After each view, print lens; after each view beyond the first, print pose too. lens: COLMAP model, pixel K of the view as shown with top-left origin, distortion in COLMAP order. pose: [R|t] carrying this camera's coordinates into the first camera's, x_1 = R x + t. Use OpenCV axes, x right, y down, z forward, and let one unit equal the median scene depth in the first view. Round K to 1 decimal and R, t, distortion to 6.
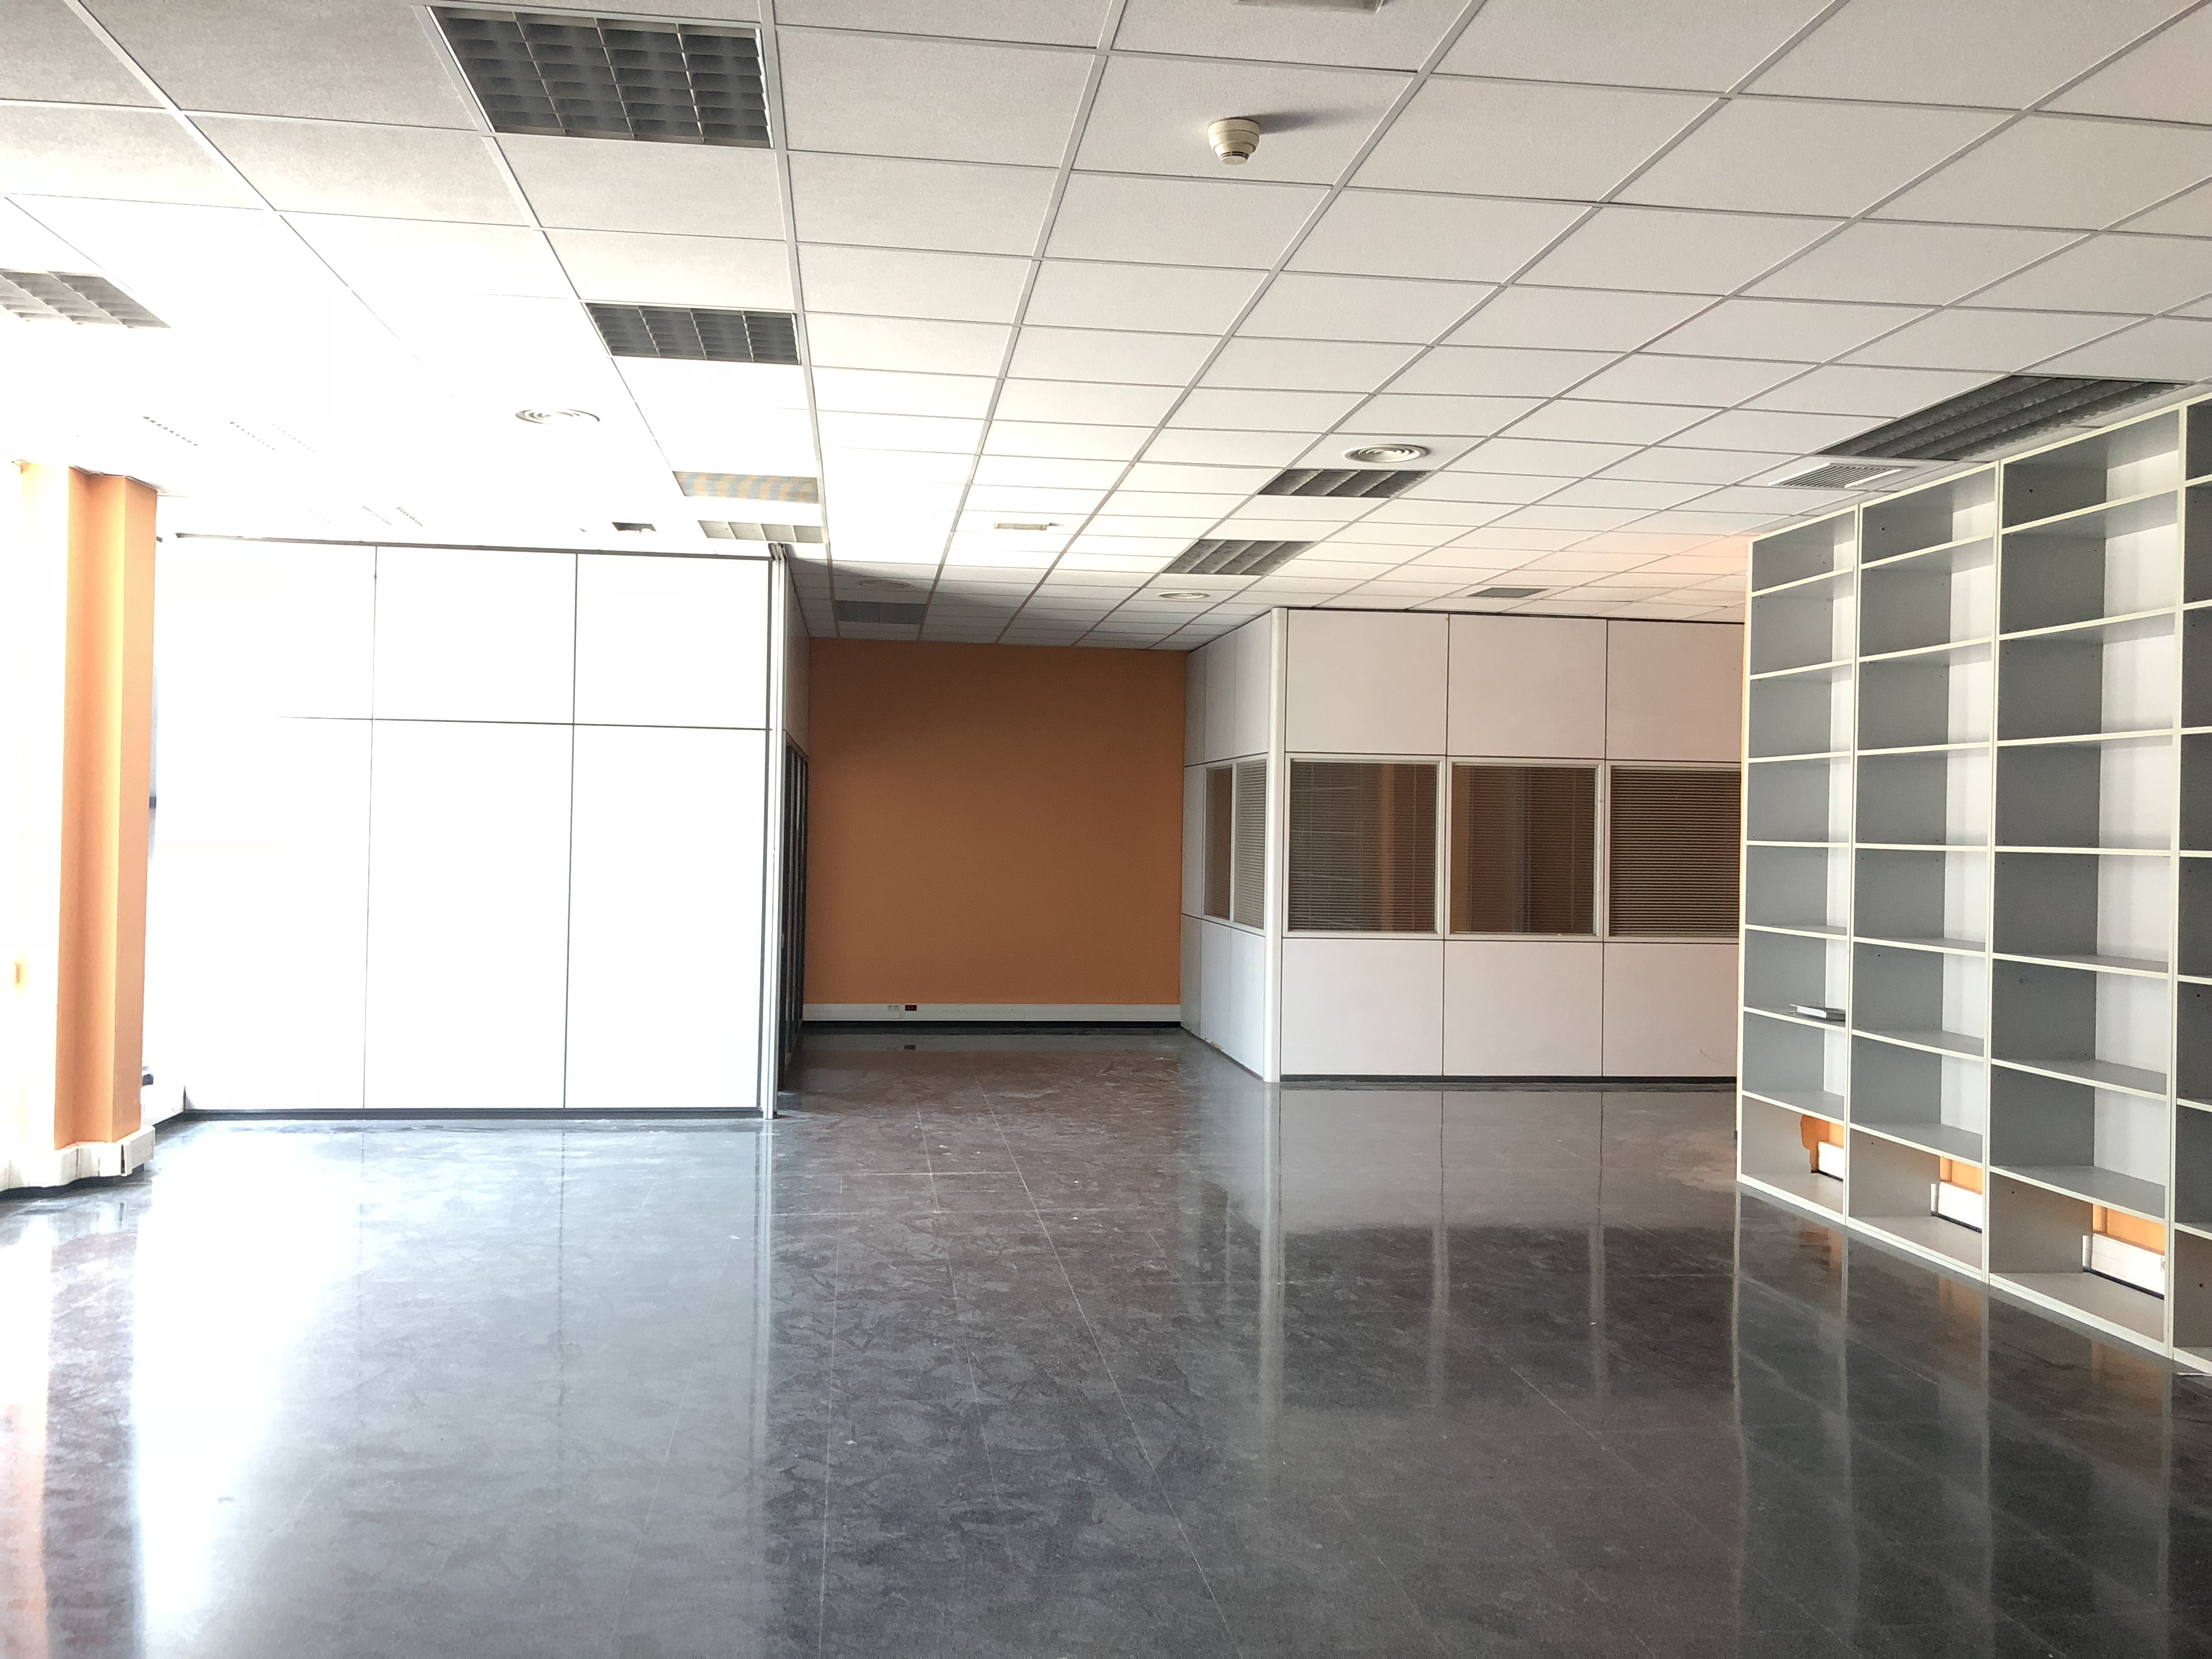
lens RADIAL K [[1794.4, 0, 1106.0], [0, 1794.4, 829.5], [0, 0, 1]] dist [0.051161, -0.135595]
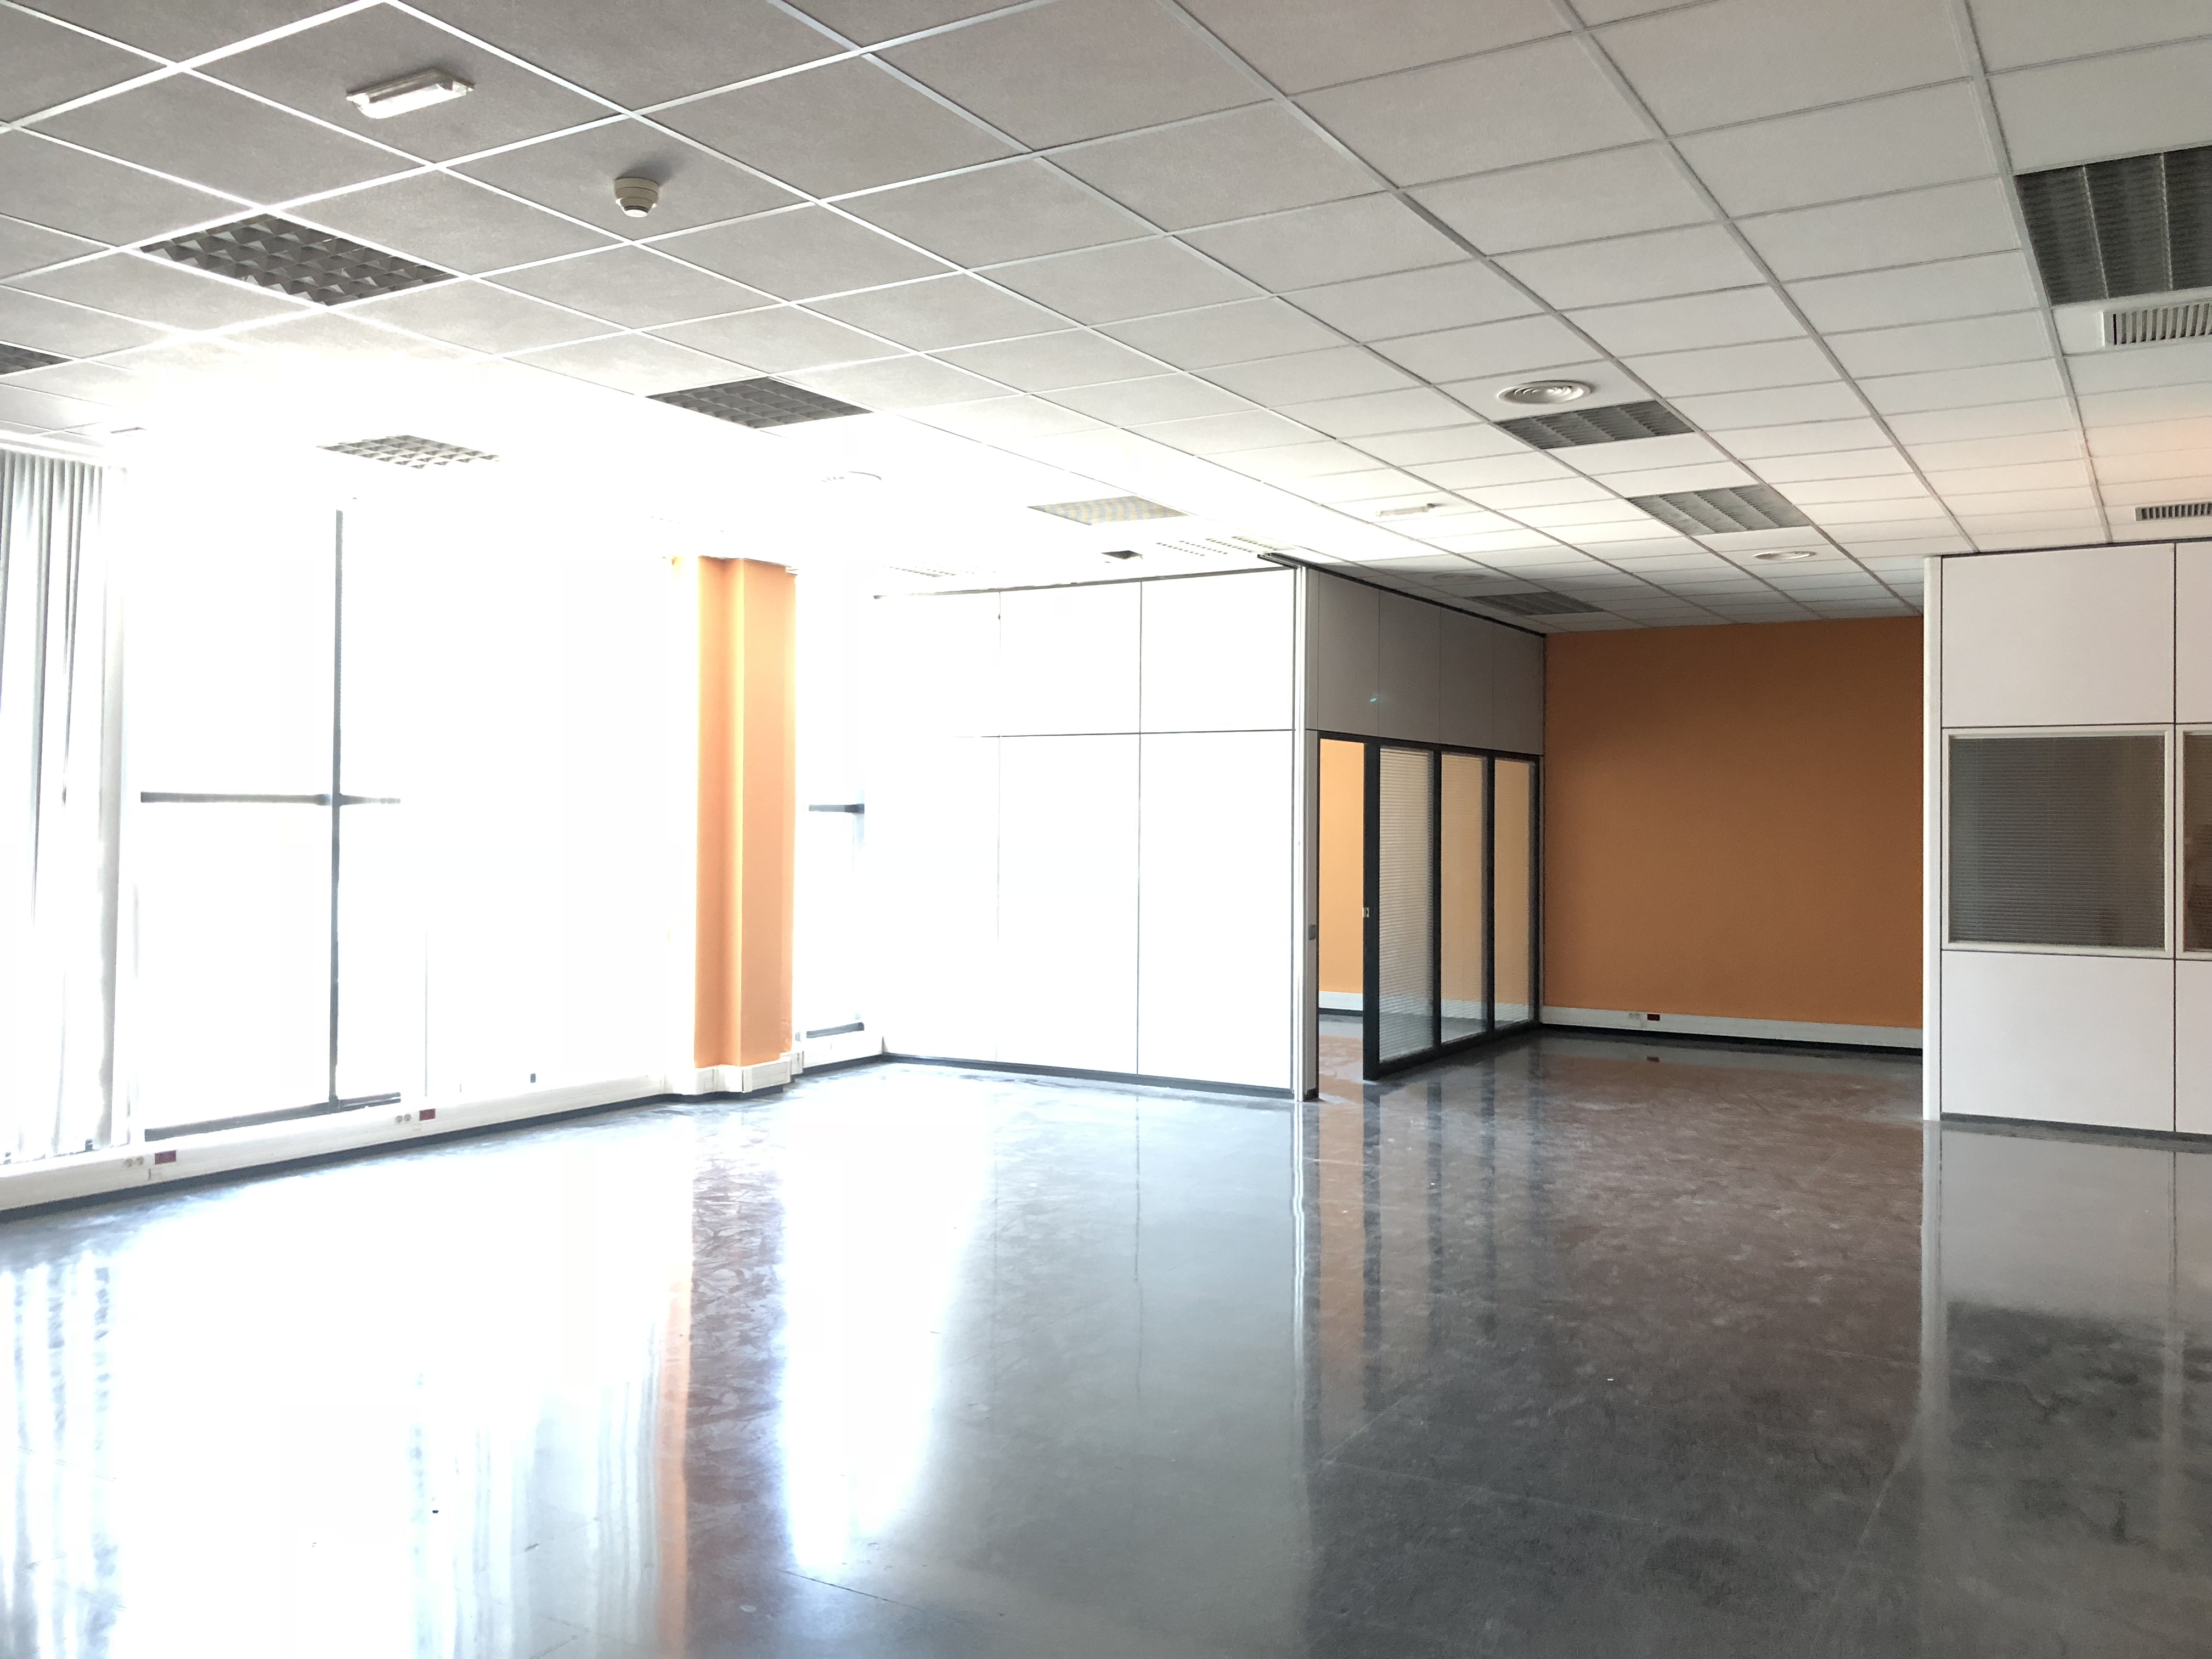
lens RADIAL K [[1801.4, 0, 1103.3], [0, 1801.4, 837.6], [0, 0, 1]] dist [0.048388, -0.073136]
pose [[0.778762, -0.008049, -0.627268, 0.379048], [0.005101, 0.999966, -0.006499, 0.013375], [0.627299, 0.001861, 0.778777, 0.108767]]
